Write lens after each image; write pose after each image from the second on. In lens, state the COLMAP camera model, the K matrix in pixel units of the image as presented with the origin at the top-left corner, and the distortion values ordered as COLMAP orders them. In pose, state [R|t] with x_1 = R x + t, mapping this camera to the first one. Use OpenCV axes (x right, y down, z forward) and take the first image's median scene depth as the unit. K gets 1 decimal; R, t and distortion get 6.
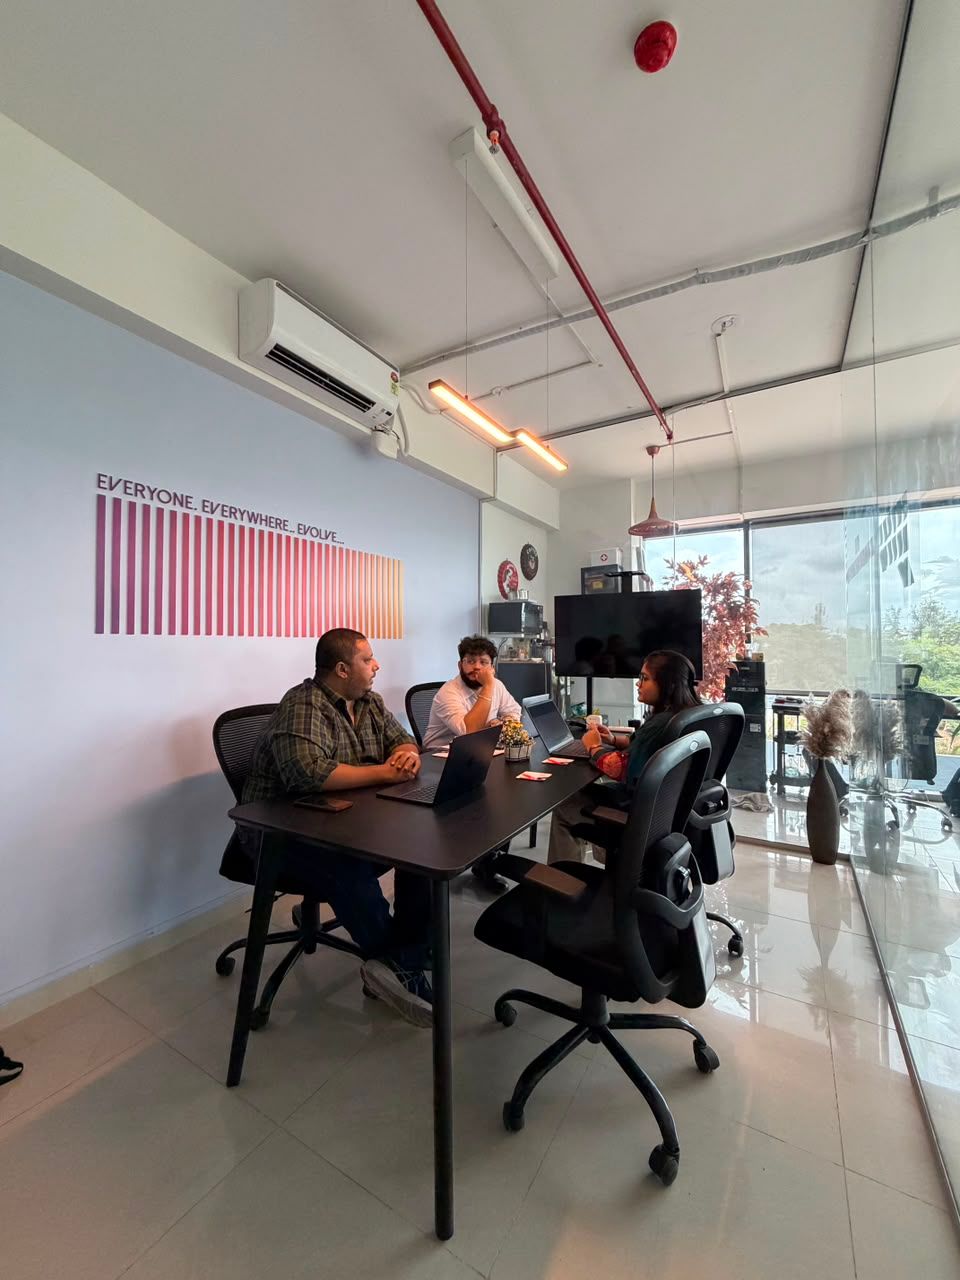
lens RADIAL K [[514.9, 0, 487.8], [0, 514.9, 640.7], [0, 0, 1]] dist [0.001284, 0.001217]
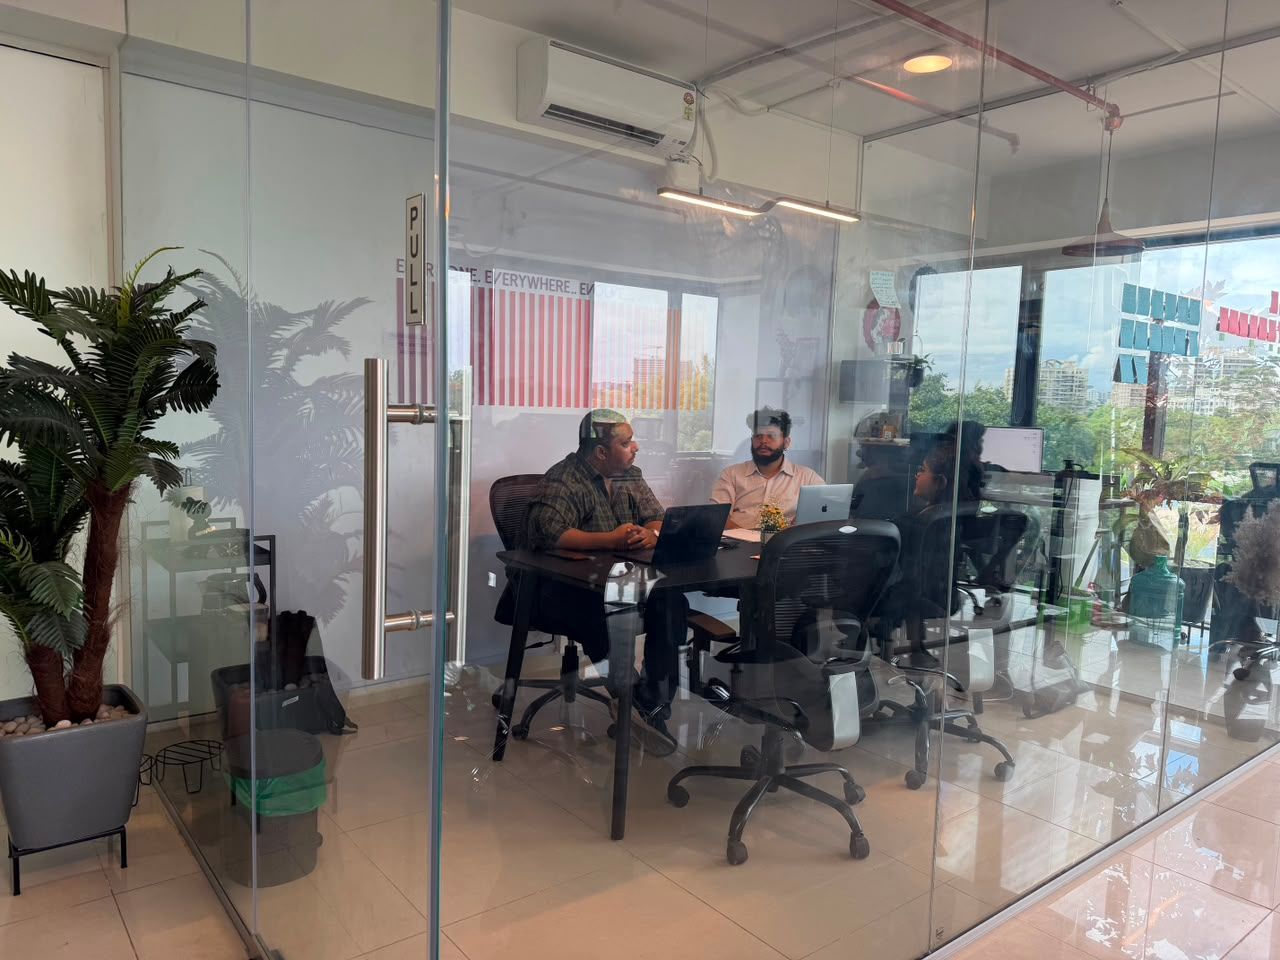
lens RADIAL K [[899.1, 0, 665.8], [0, 899.1, 511.3], [0, 0, 1]] dist [0.054888, -0.070610]
pose [[0.936220, 0.073752, -0.343589, 0.433657], [-0.026610, 0.989800, 0.139955, -0.064216], [0.350406, -0.121886, 0.928633, -0.597504]]
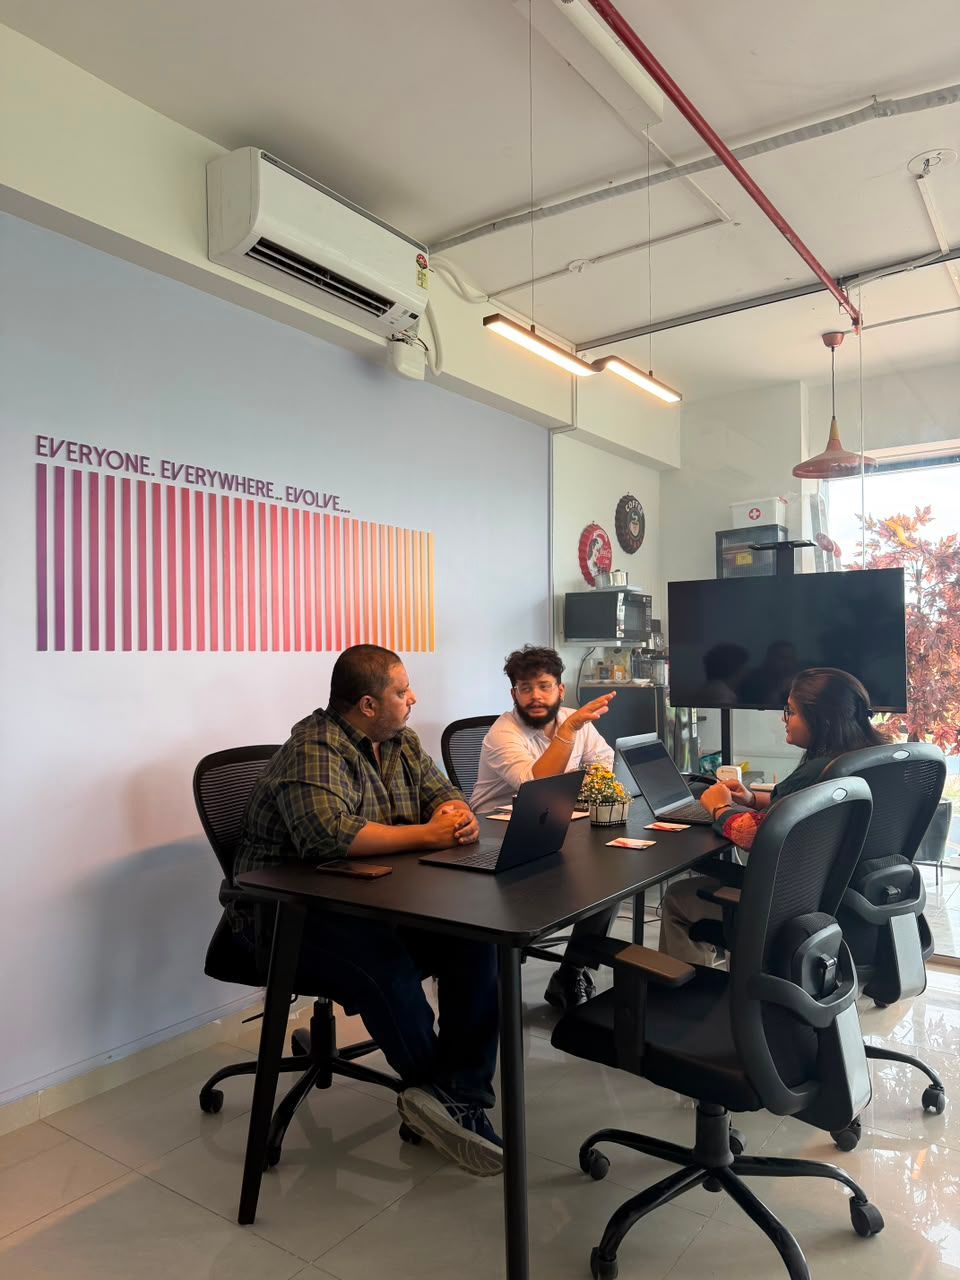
lens RADIAL K [[899.1, 0, 491.7], [0, 899.1, 658.1], [0, 0, 1]] dist [0.054888, -0.070610]
pose [[0.996772, -0.008876, -0.079793, -0.001157], [0.009592, 0.999917, 0.008596, -0.006990], [0.079710, -0.009334, 0.996774, -0.219297]]
